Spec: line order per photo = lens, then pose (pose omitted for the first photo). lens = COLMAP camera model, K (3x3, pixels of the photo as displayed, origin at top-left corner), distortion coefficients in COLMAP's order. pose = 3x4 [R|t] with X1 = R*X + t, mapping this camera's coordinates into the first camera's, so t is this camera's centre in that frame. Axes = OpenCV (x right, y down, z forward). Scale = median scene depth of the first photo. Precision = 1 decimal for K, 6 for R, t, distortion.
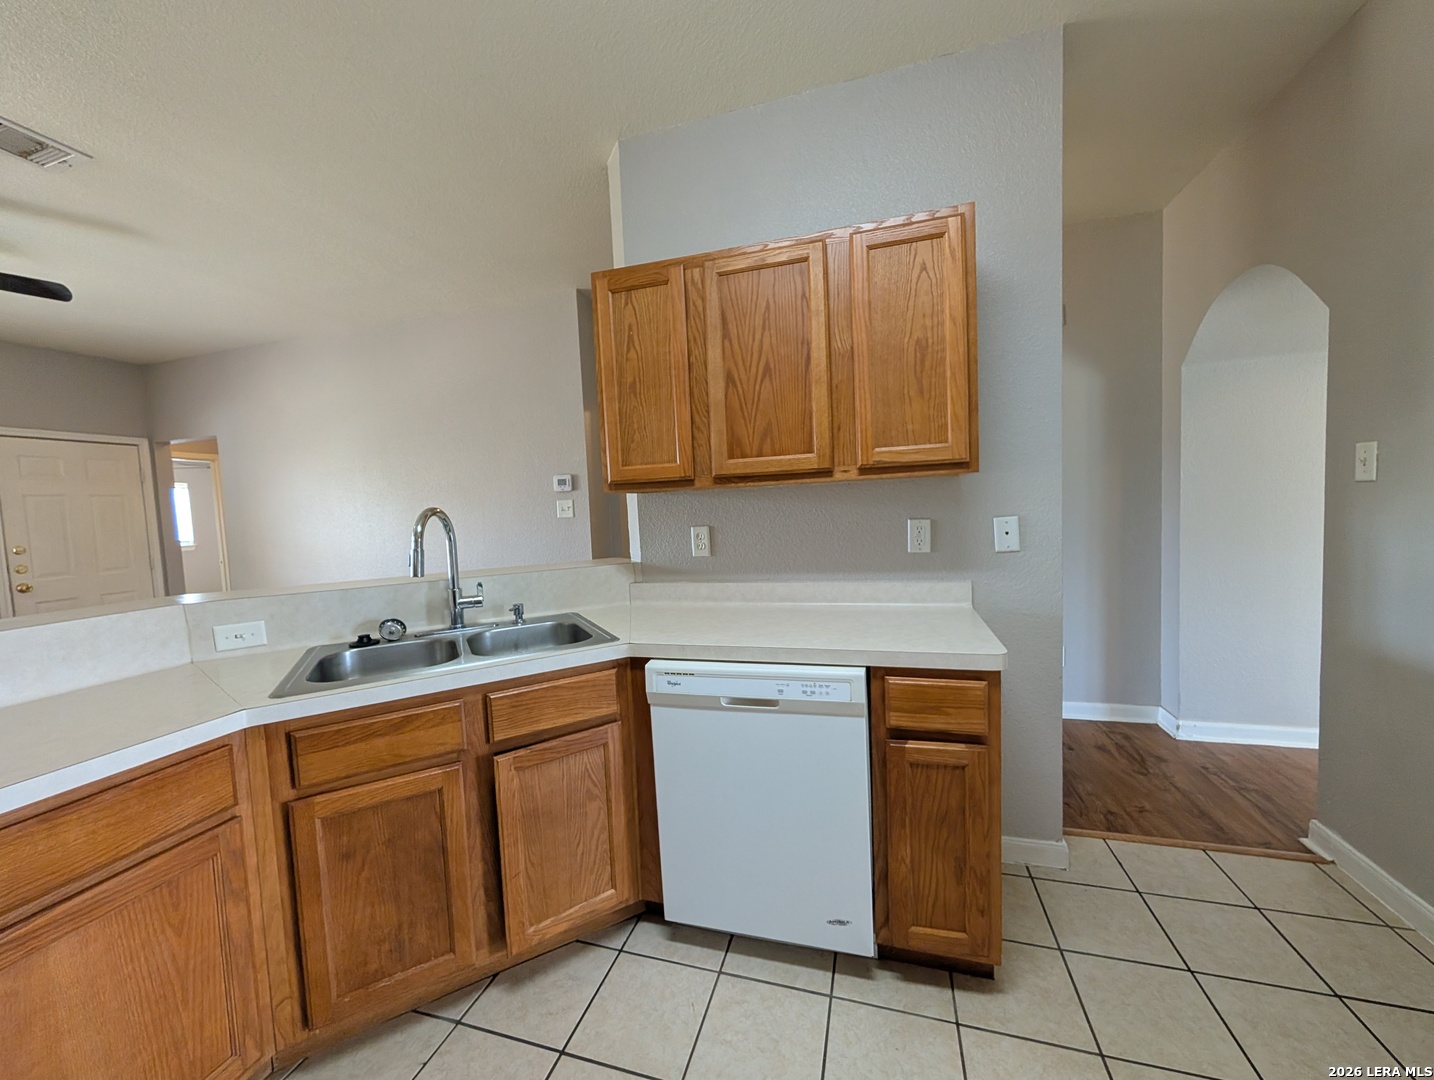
lens RADIAL K [[544.3, 0, 720.4], [0, 544.3, 541.6], [0, 0, 1]] dist [-0.001096, -0.000194]
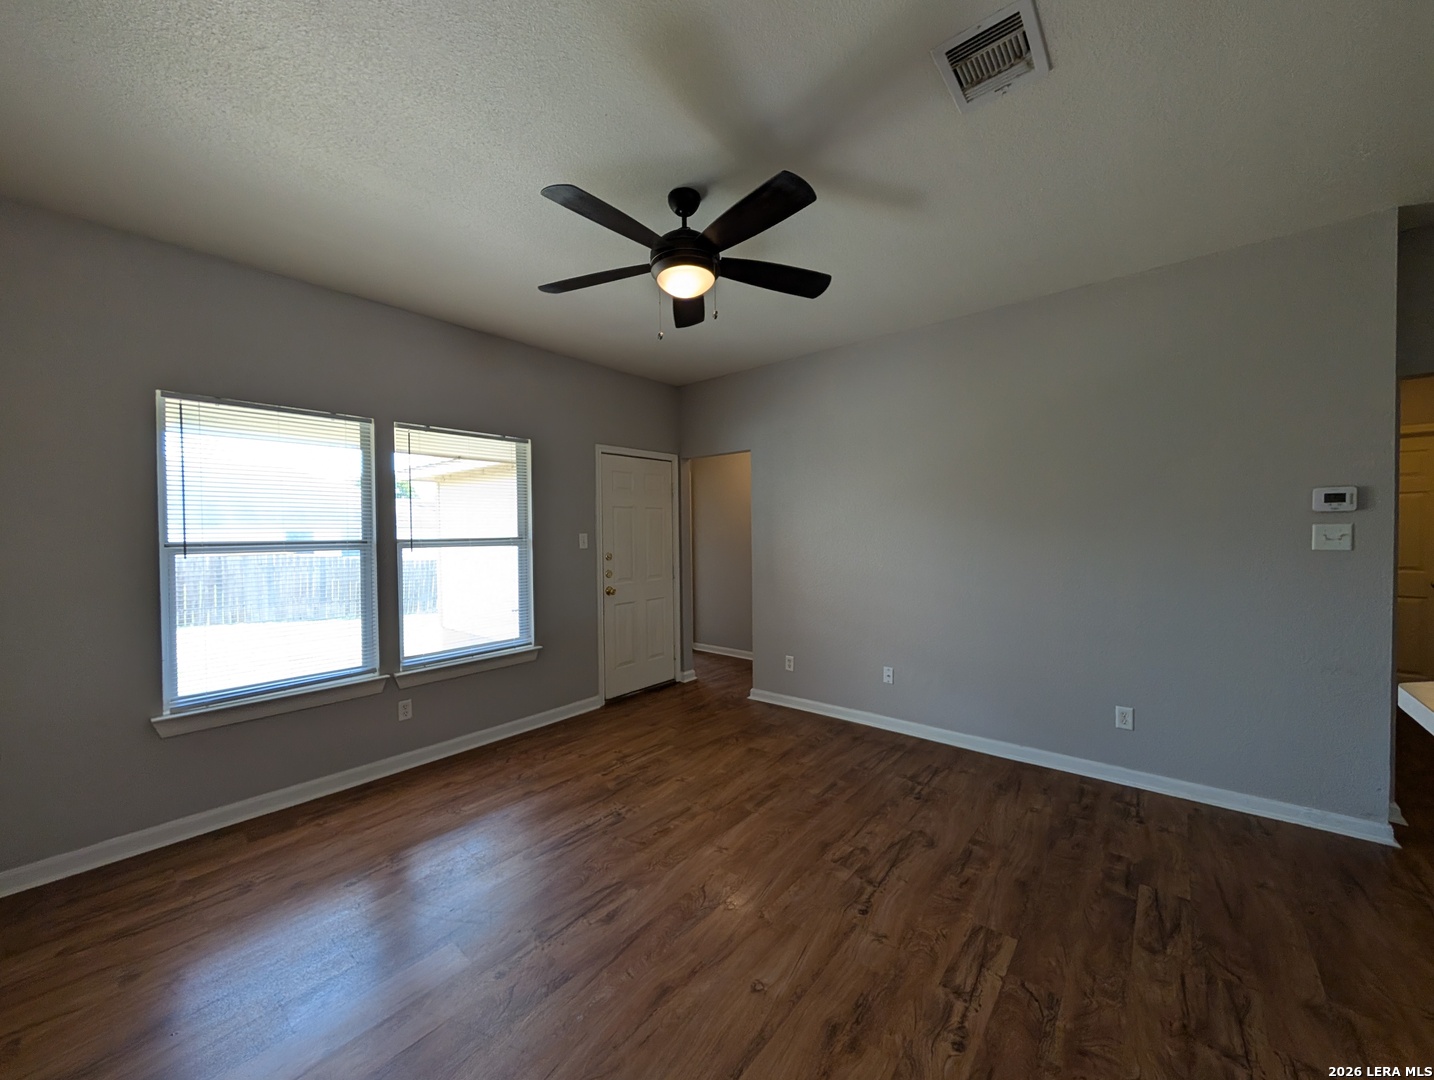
lens RADIAL K [[541.9, 0, 721.1], [0, 541.9, 542.5], [0, 0, 1]] dist [0.001072, 0.000089]
pose [[0.919296, 0.038245, -0.391705, -1.483964], [-0.049695, 0.998581, -0.019131, -0.005748], [0.390418, 0.037053, 0.919892, 0.169639]]
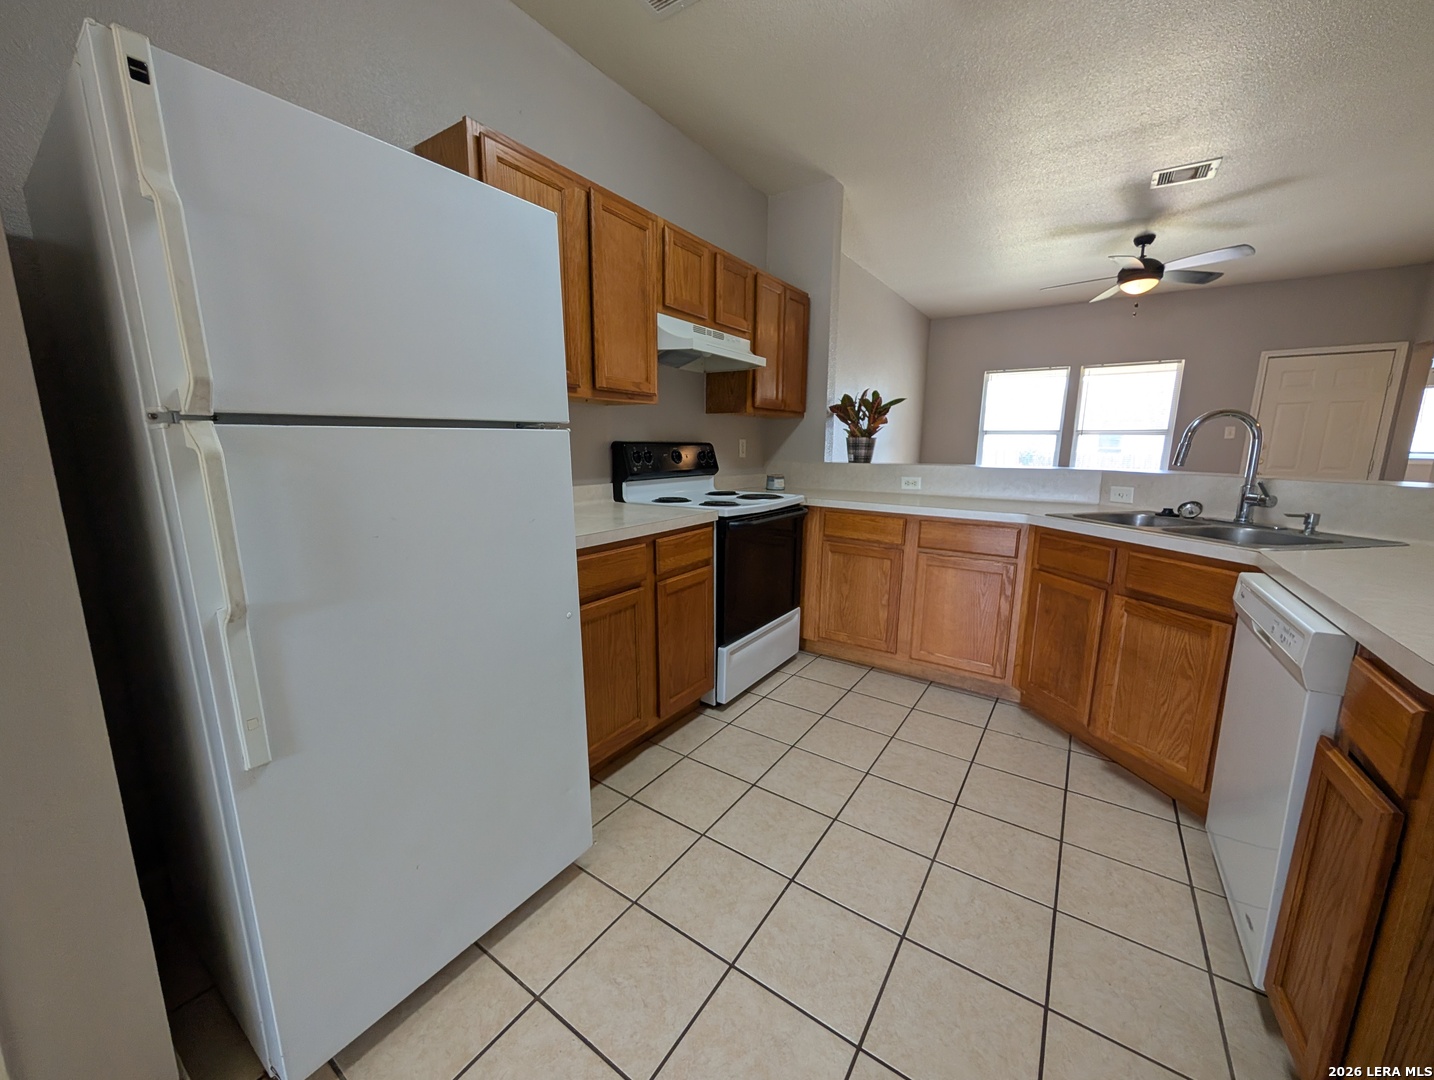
lens RADIAL K [[542.7, 0, 715.1], [0, 542.7, 540.2], [0, 0, 1]] dist [0.000024, -0.000209]
pose [[-0.310676, 0.207901, -0.927501, 0.903807], [-0.052223, 0.970579, 0.235050, -0.006893], [0.949080, 0.121461, -0.290678, 0.329492]]
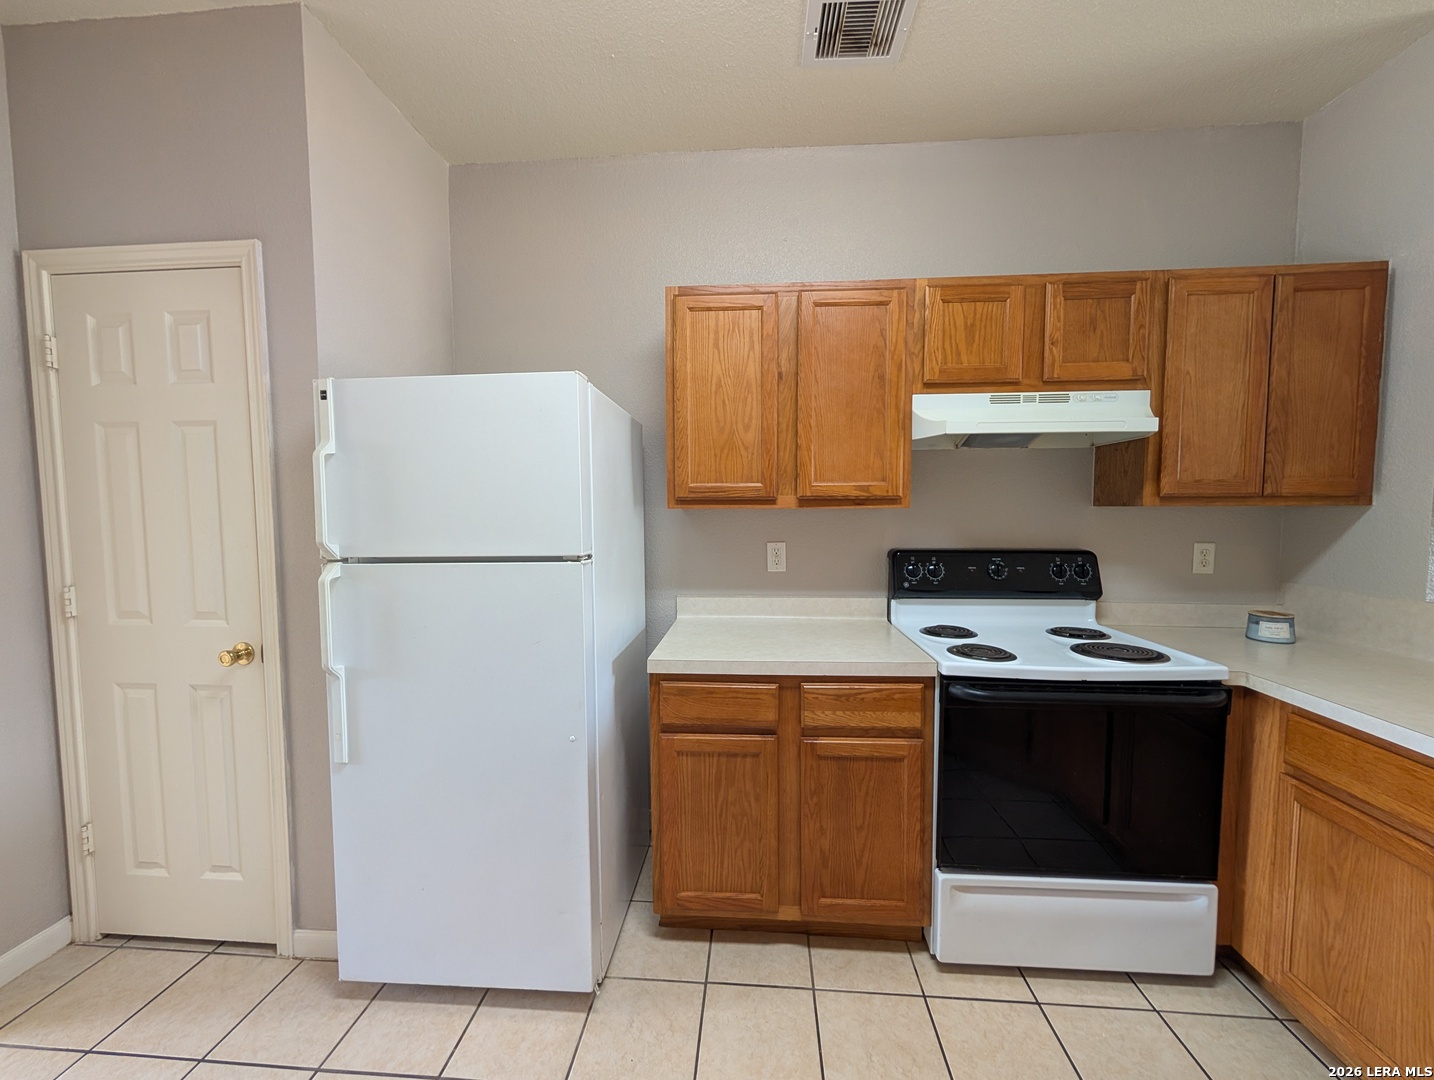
lens RADIAL K [[542.7, 0, 715.1], [0, 542.7, 540.2], [0, 0, 1]] dist [0.000024, -0.000209]
pose [[-0.975327, 0.059129, -0.212699, 0.220111], [0.032489, 0.991418, 0.126631, -0.093000], [0.218361, 0.116597, -0.968878, 0.703322]]
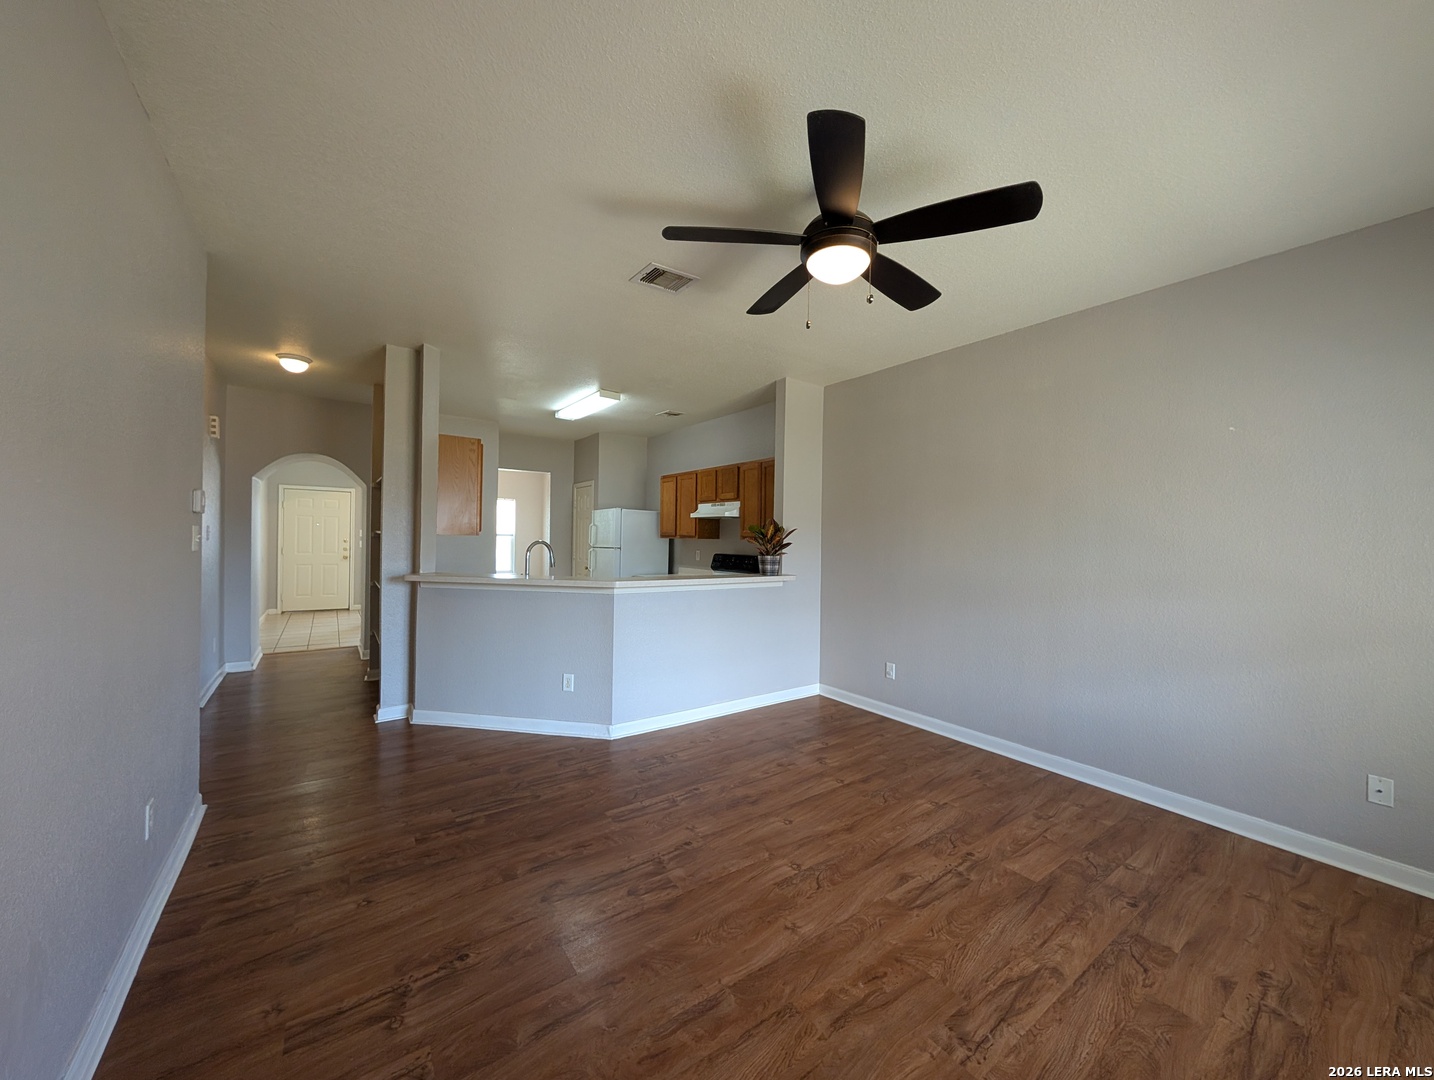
lens RADIAL K [[542.5, 0, 718.8], [0, 542.5, 542.1], [0, 0, 1]] dist [-0.000604, 0.000168]
pose [[-0.788843, 0.024777, 0.614095, -2.553841], [0.053773, 0.998138, 0.028803, -0.080709], [-0.612238, 0.055743, -0.788706, 2.346573]]
